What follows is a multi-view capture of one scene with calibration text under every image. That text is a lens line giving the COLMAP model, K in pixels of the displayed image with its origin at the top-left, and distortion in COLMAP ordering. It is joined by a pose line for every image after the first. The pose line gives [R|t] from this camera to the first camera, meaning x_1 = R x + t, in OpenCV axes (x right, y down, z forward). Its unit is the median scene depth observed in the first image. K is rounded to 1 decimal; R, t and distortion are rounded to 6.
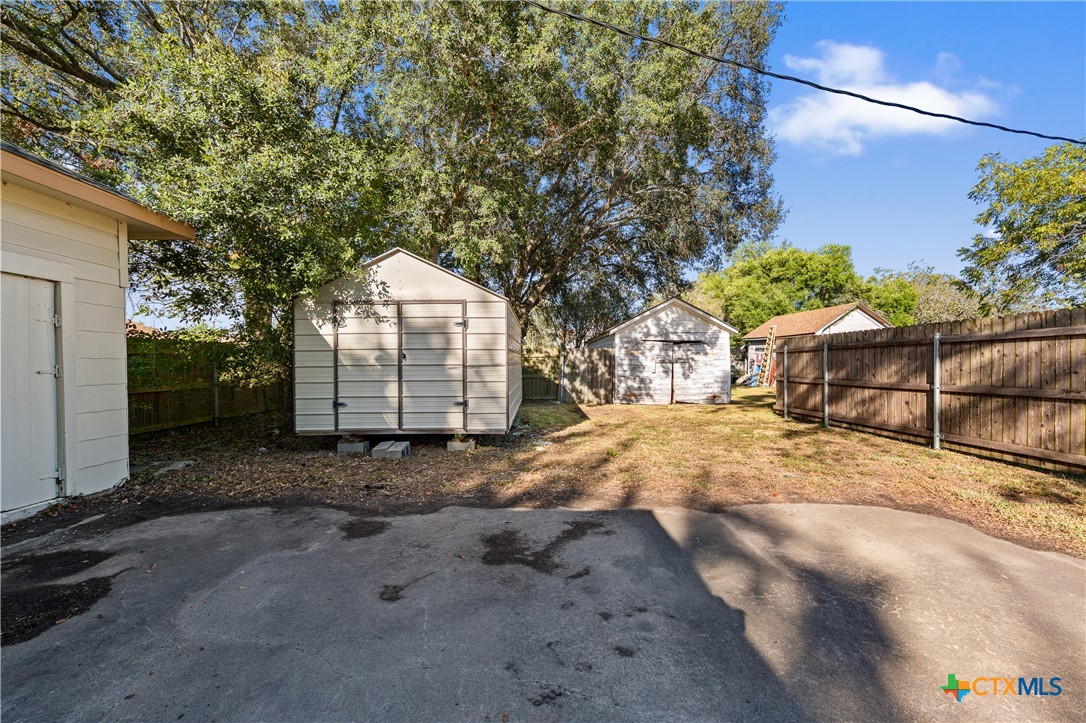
lens RADIAL K [[438.3, 0, 542.3], [0, 438.3, 368.6], [0, 0, 1]] dist [-0.002965, -0.000081]
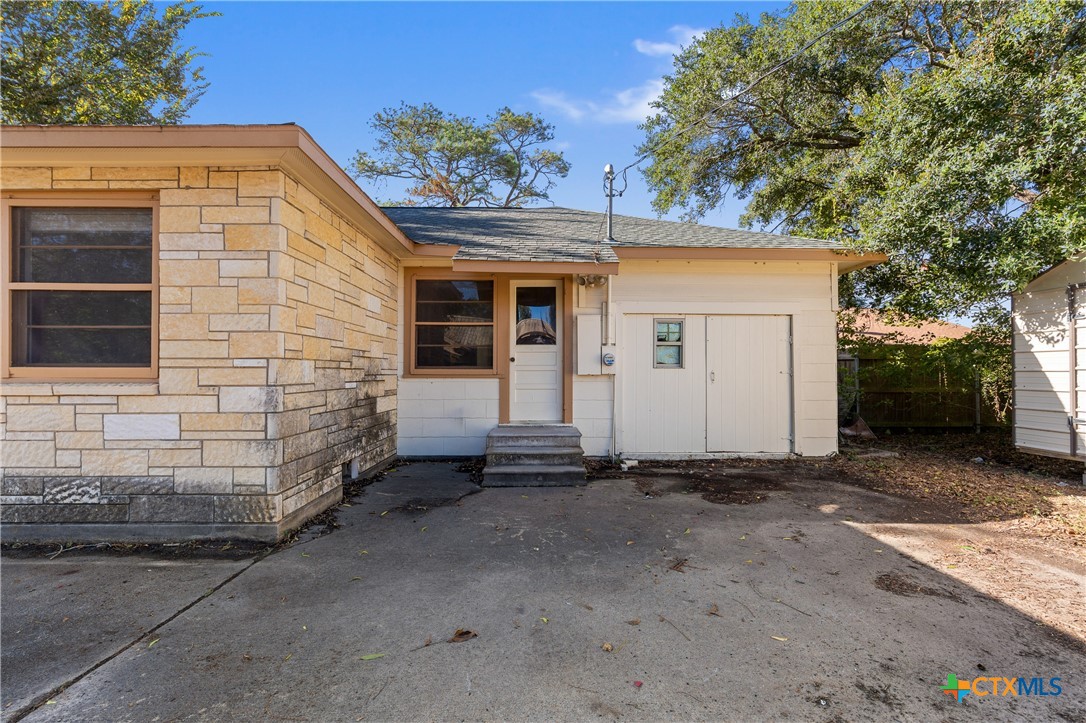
lens RADIAL K [[438.3, 0, 546.0], [0, 438.3, 362.3], [0, 0, 1]] dist [-0.002965, -0.000081]
pose [[0.017379, -0.008699, -0.999811, 0.396225], [-0.015461, 0.999840, -0.008968, -0.000145], [0.999729, 0.015614, 0.017242, 0.079536]]
